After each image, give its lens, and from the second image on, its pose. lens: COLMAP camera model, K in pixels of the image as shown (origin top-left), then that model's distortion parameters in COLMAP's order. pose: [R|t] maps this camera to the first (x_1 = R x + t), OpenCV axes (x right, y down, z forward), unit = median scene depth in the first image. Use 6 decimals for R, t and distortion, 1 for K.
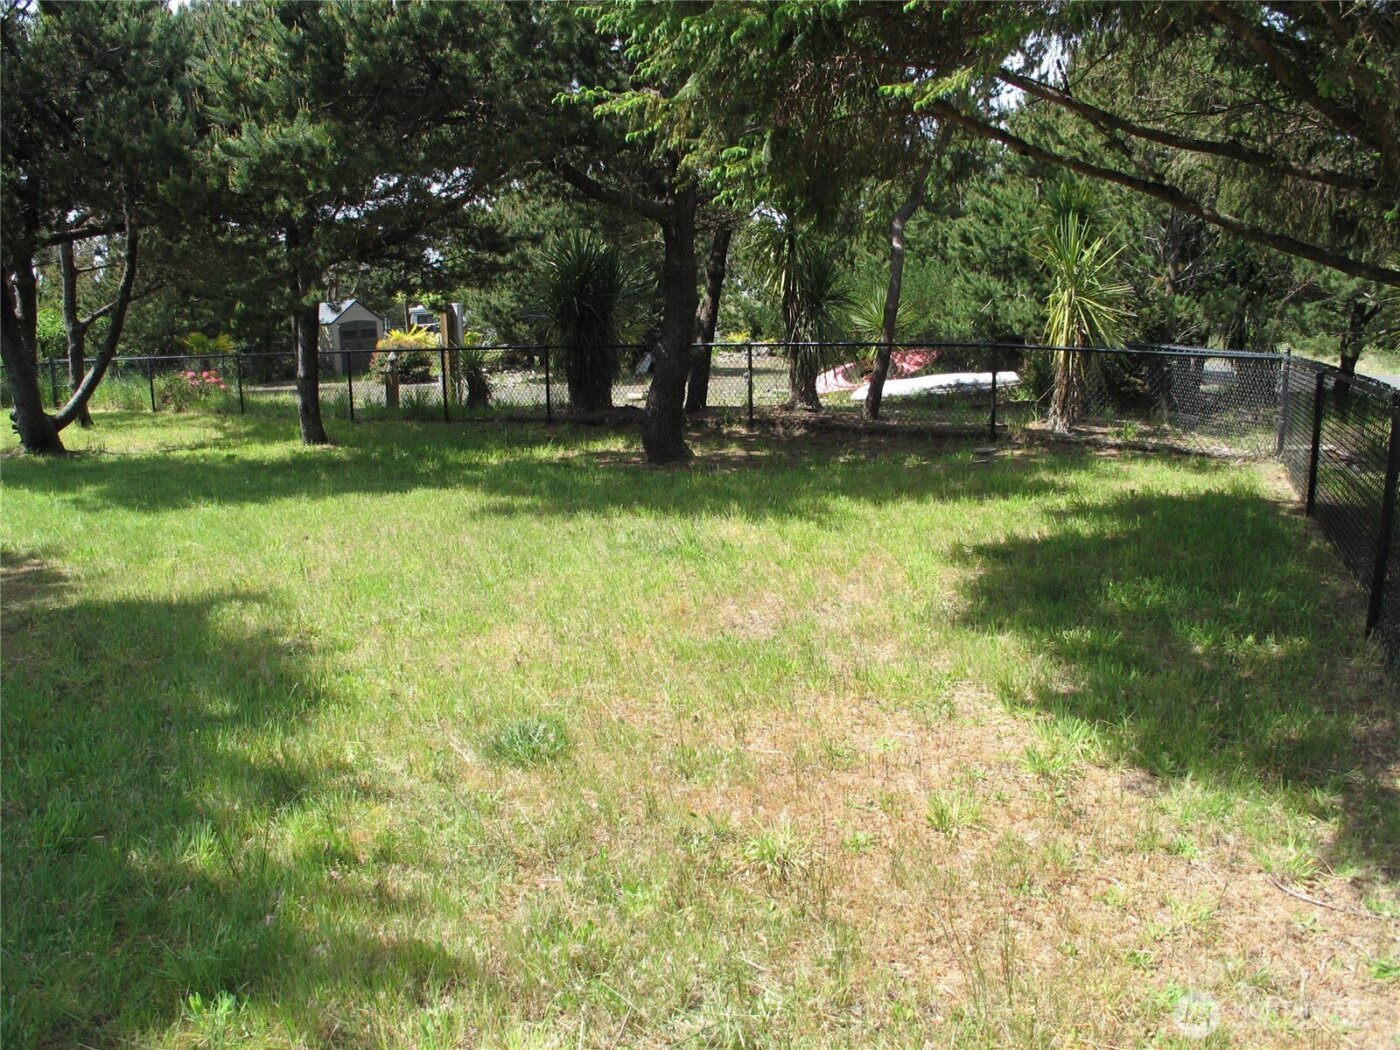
lens RADIAL K [[1029.8, 0, 695.7], [0, 1029.8, 535.9], [0, 0, 1]] dist [-0.207684, 0.092546]
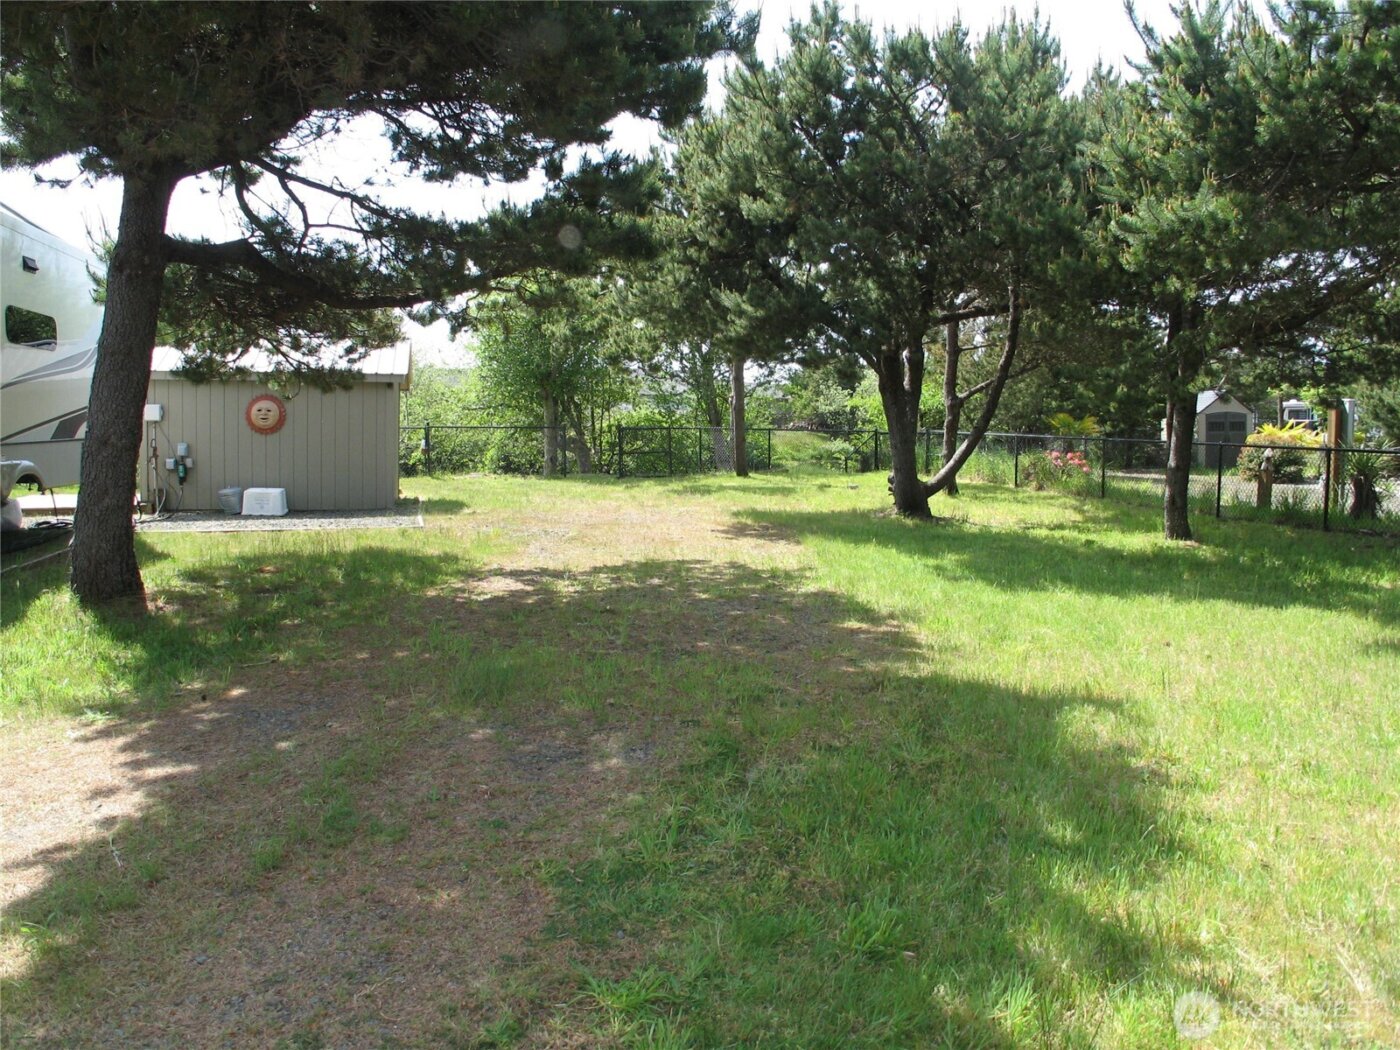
lens RADIAL K [[1029.8, 0, 695.7], [0, 1029.8, 535.9], [0, 0, 1]] dist [-0.207684, 0.092546]
pose [[0.689013, 0.097878, -0.718109, -0.032762], [-0.158656, 0.987176, -0.017677, -0.007326], [0.707170, 0.126112, 0.695706, 0.036262]]
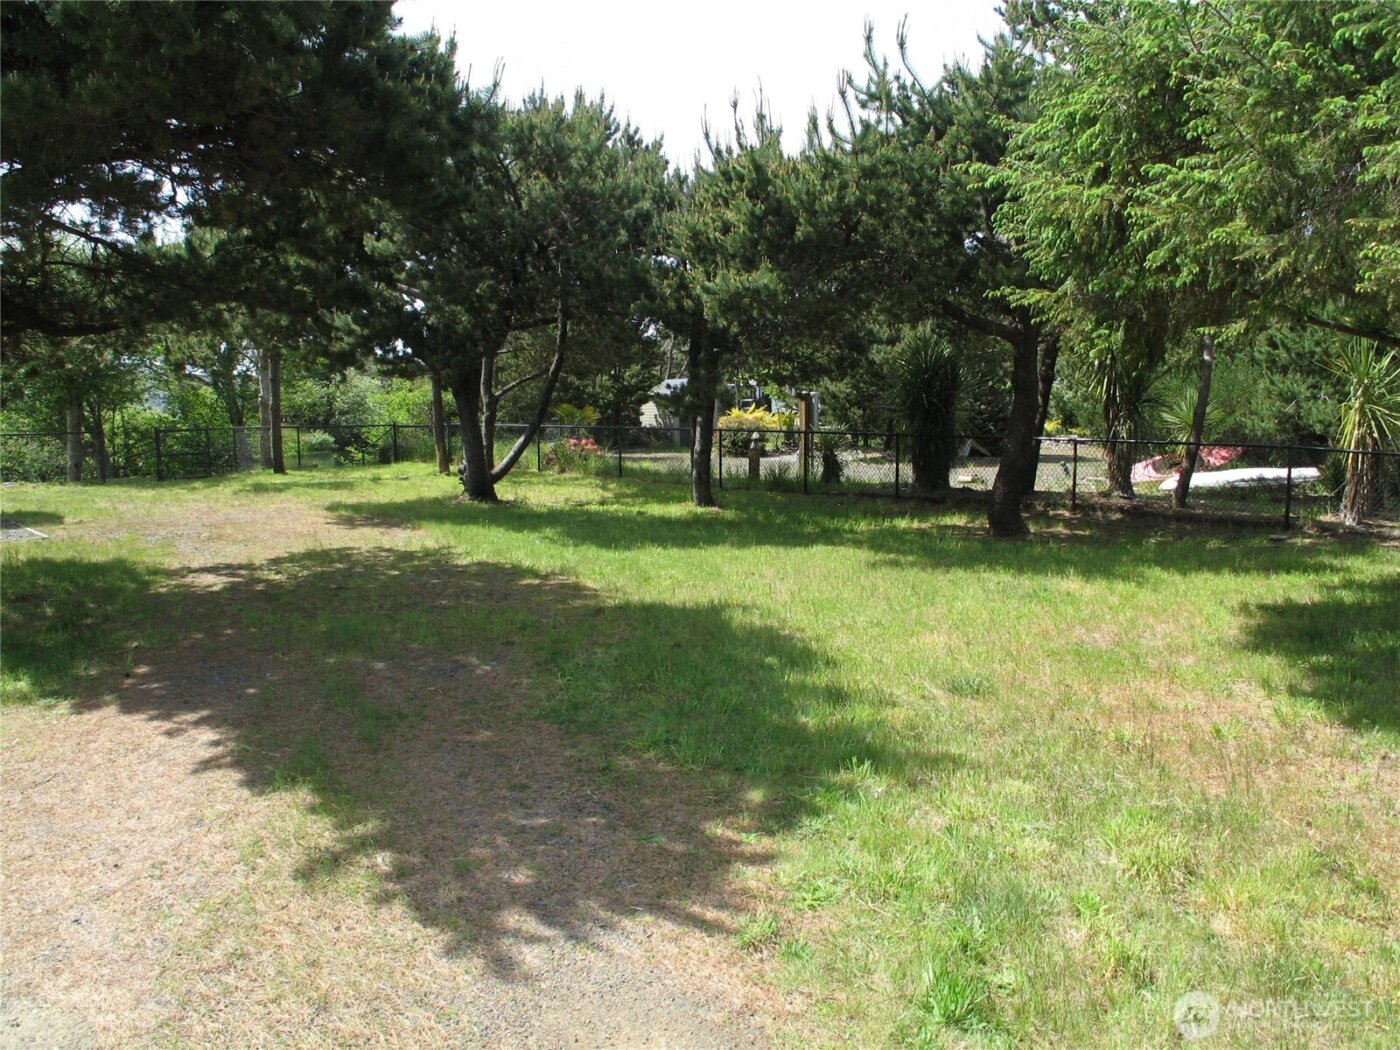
lens RADIAL K [[1029.8, 0, 695.7], [0, 1029.8, 535.9], [0, 0, 1]] dist [-0.207684, 0.092546]
pose [[0.959370, 0.047707, -0.278089, -0.047025], [-0.067870, 0.995682, -0.063329, 0.028447], [0.273867, 0.079630, 0.958465, -0.240220]]
